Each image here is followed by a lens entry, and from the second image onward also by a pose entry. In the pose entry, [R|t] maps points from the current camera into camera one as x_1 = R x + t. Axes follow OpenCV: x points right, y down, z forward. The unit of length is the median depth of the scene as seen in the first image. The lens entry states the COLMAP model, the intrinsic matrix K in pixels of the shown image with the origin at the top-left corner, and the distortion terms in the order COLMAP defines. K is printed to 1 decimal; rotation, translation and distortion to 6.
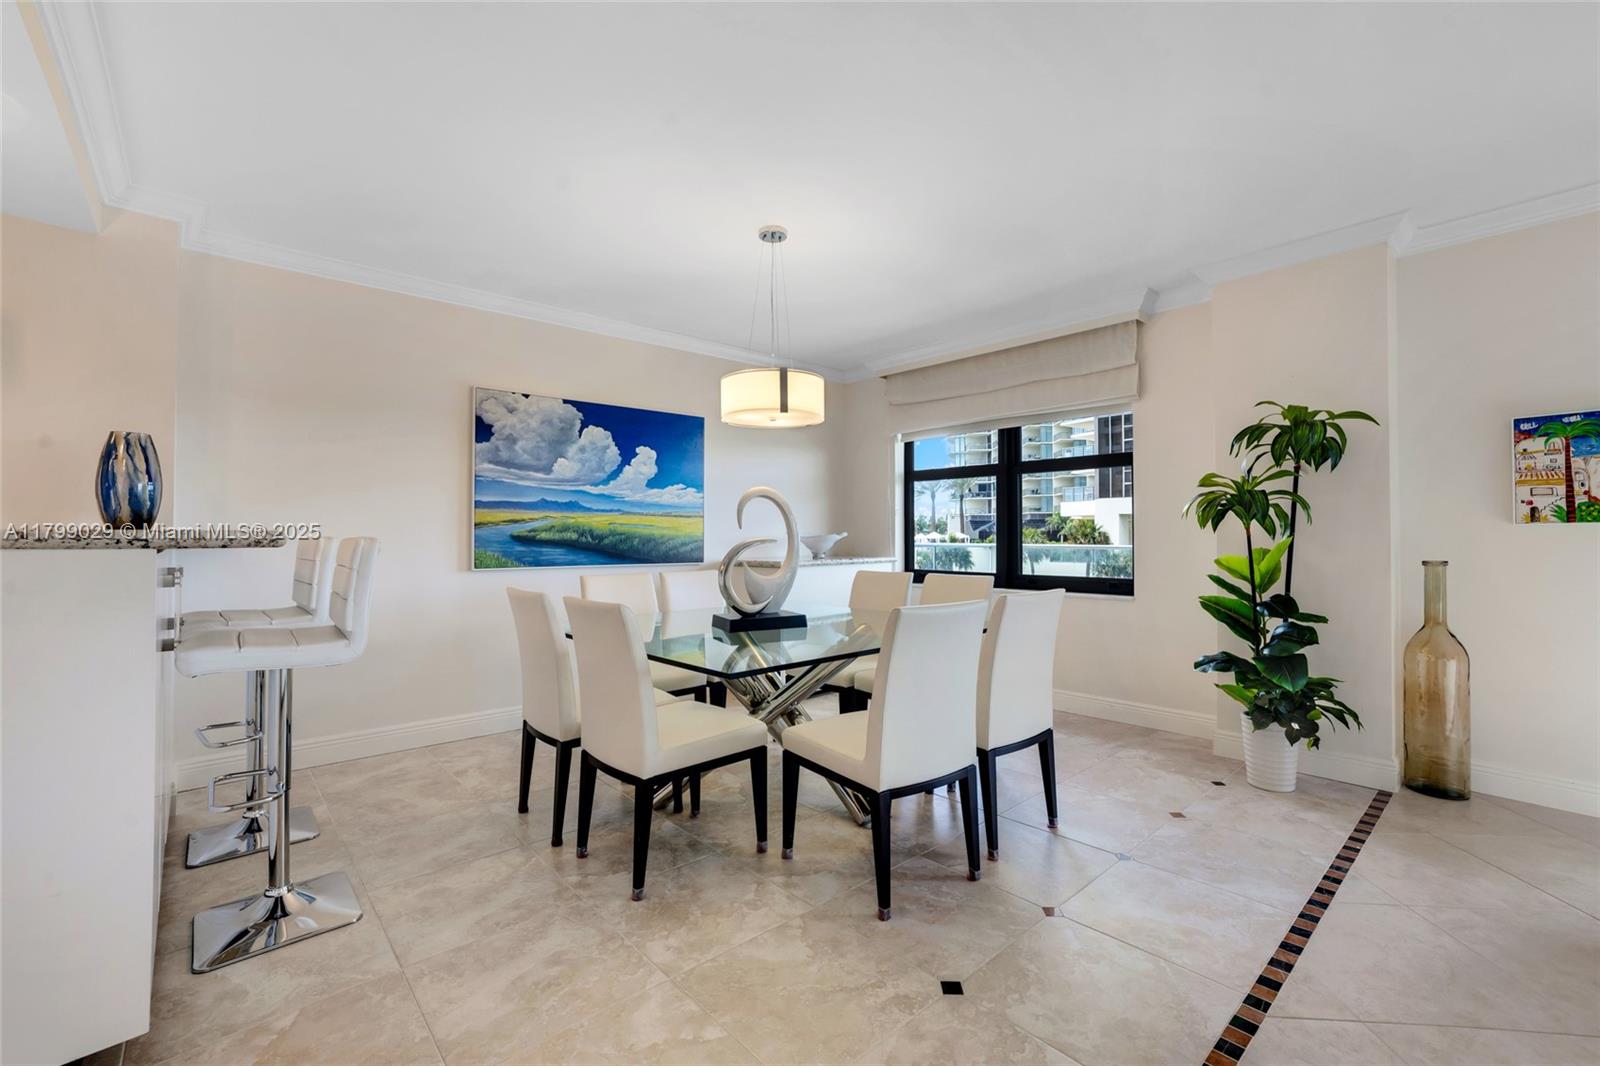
lens RADIAL K [[696.1, 0, 807.0], [0, 696.1, 526.3], [0, 0, 1]] dist [-0.045322, 0.025012]
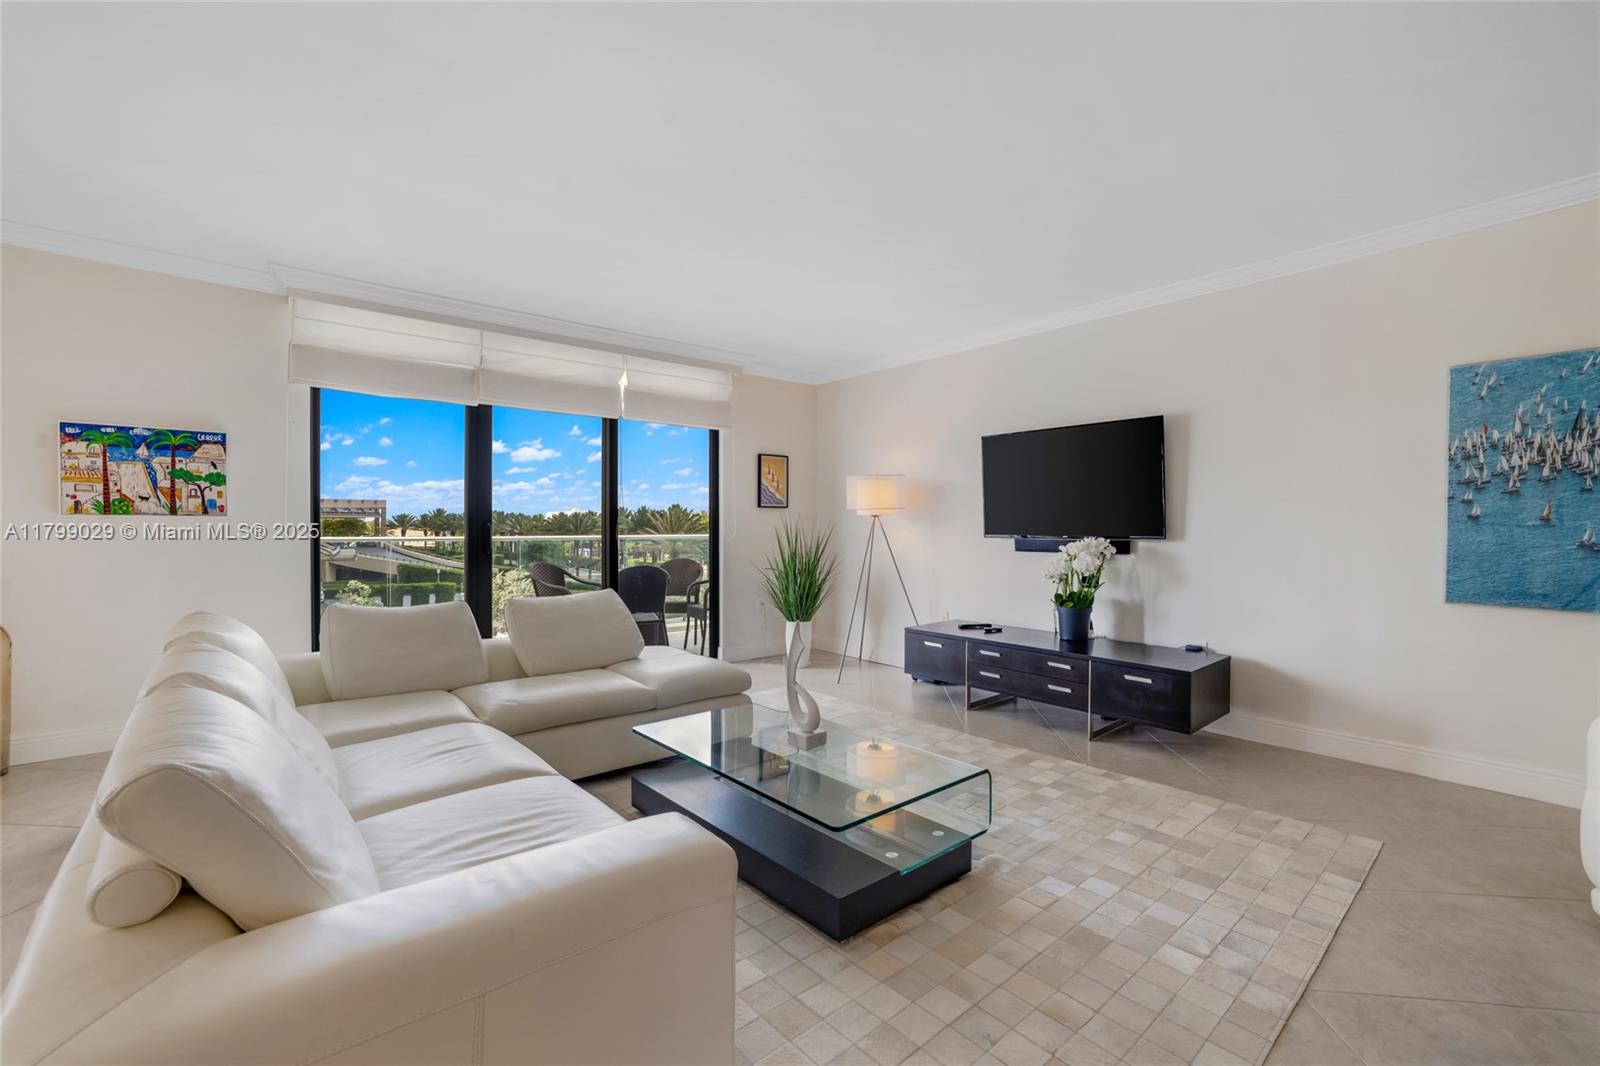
lens RADIAL K [[685.5, 0, 802.3], [0, 685.5, 531.4], [0, 0, 1]] dist [-0.041120, 0.023754]
pose [[0.041981, -0.004114, 0.999110, -0.022025], [-0.016138, 0.999858, 0.004795, -0.001193], [-0.998988, -0.016324, 0.041909, -0.204499]]
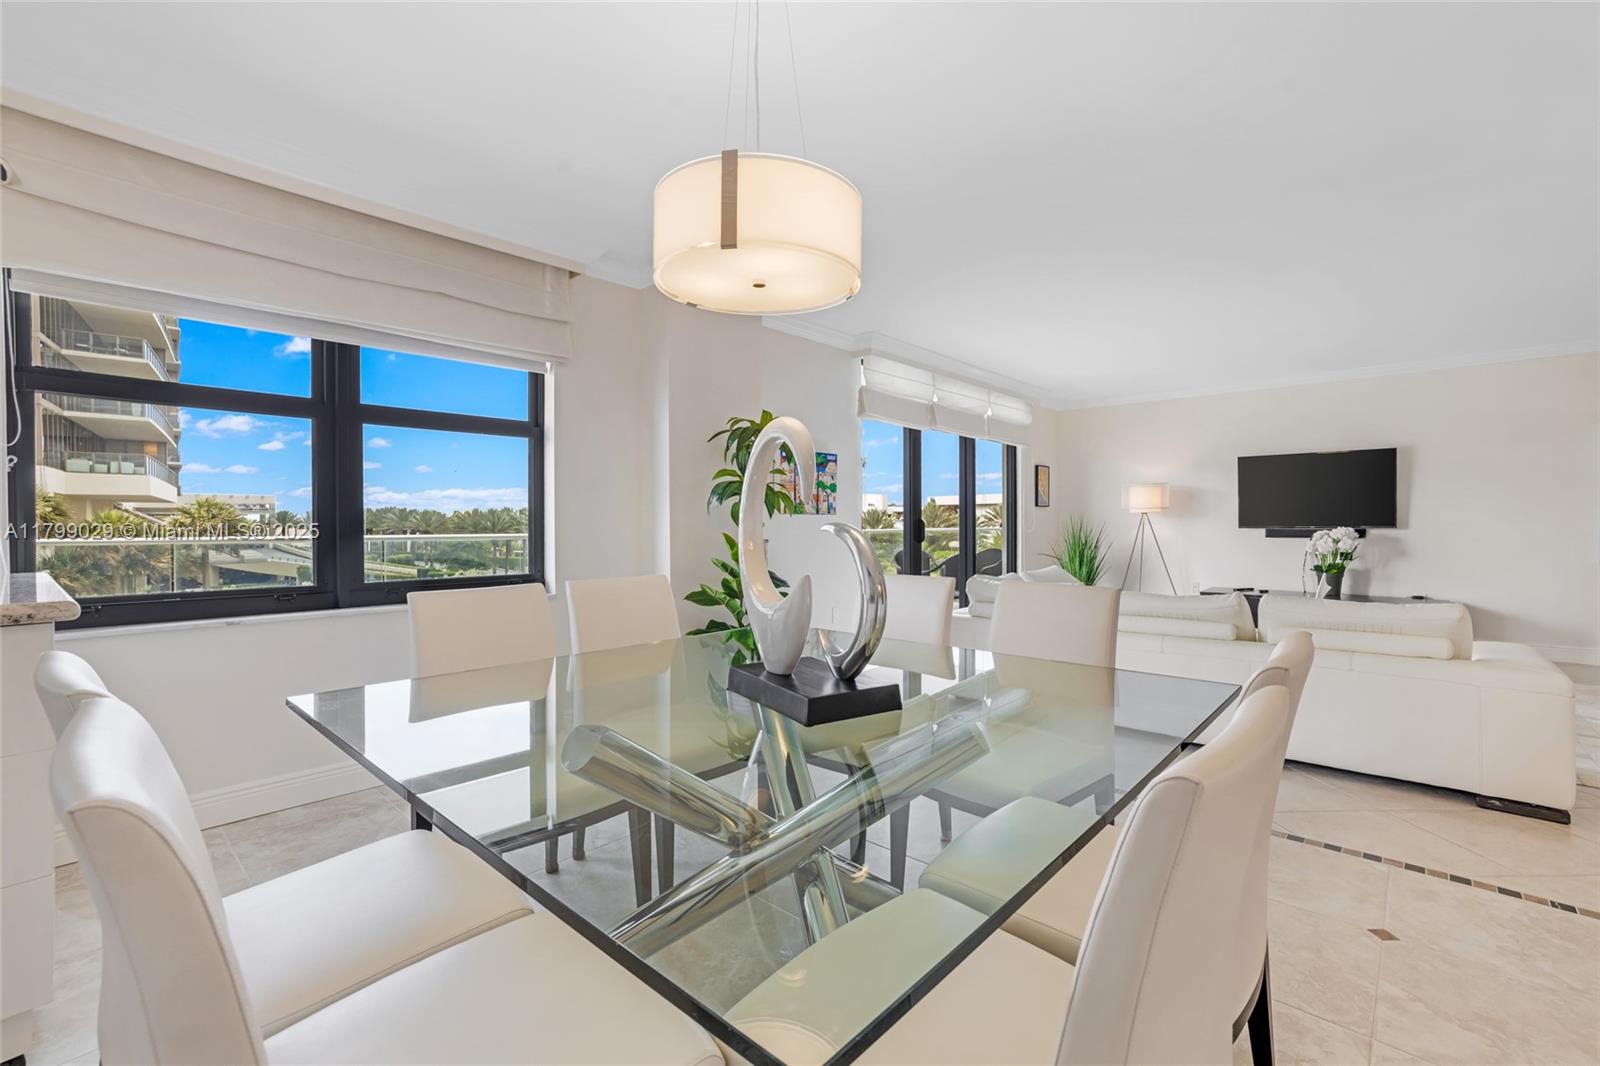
lens RADIAL K [[710.0, 0, 799.8], [0, 710.0, 528.3], [0, 0, 1]] dist [-0.052336, 0.026491]
pose [[-0.096607, -0.005758, 0.995306, -0.447906], [-0.010848, 0.999930, 0.004732, 0.014750], [-0.995263, -0.010340, -0.096663, 0.819071]]
